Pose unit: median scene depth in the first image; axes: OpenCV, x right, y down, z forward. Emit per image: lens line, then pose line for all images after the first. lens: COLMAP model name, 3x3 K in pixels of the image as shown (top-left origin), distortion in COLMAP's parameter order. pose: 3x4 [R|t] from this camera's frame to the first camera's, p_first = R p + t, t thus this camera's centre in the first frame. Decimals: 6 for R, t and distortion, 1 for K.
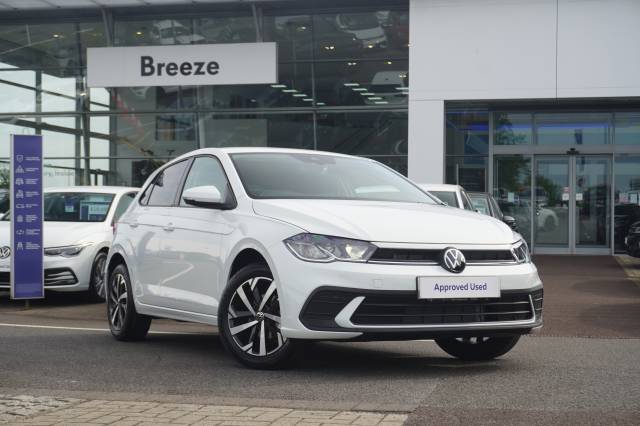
lens RADIAL K [[1052.6, 0, 317.5], [0, 1052.6, 215.4], [0, 0, 1]] dist [0.001514, 0.000000]
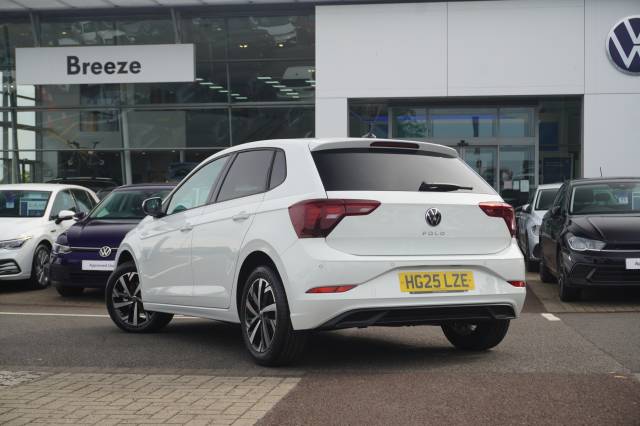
lens RADIAL K [[1011.8, 0, 321.4], [0, 1011.8, 209.9], [0, 0, 1]] dist [-0.011791, 0.000000]
pose [[0.996256, -0.011621, 0.085672, 0.000623], [0.010267, 0.999816, 0.016229, -0.008358], [-0.085844, -0.015289, 0.996191, -0.052185]]
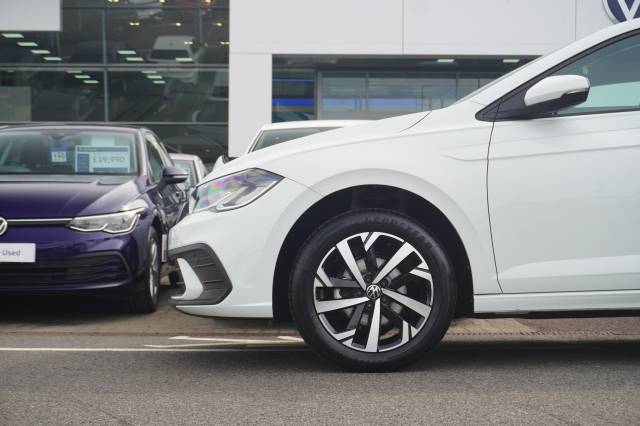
lens RADIAL K [[1047.4, 0, 321.3], [0, 1047.4, 212.2], [0, 0, 1]] dist [-0.098320, 0.000000]
pose [[0.965255, -0.006483, 0.261229, -0.053540], [0.008156, 0.999953, -0.005320, 0.018643], [-0.261182, 0.007266, 0.965262, 0.178627]]
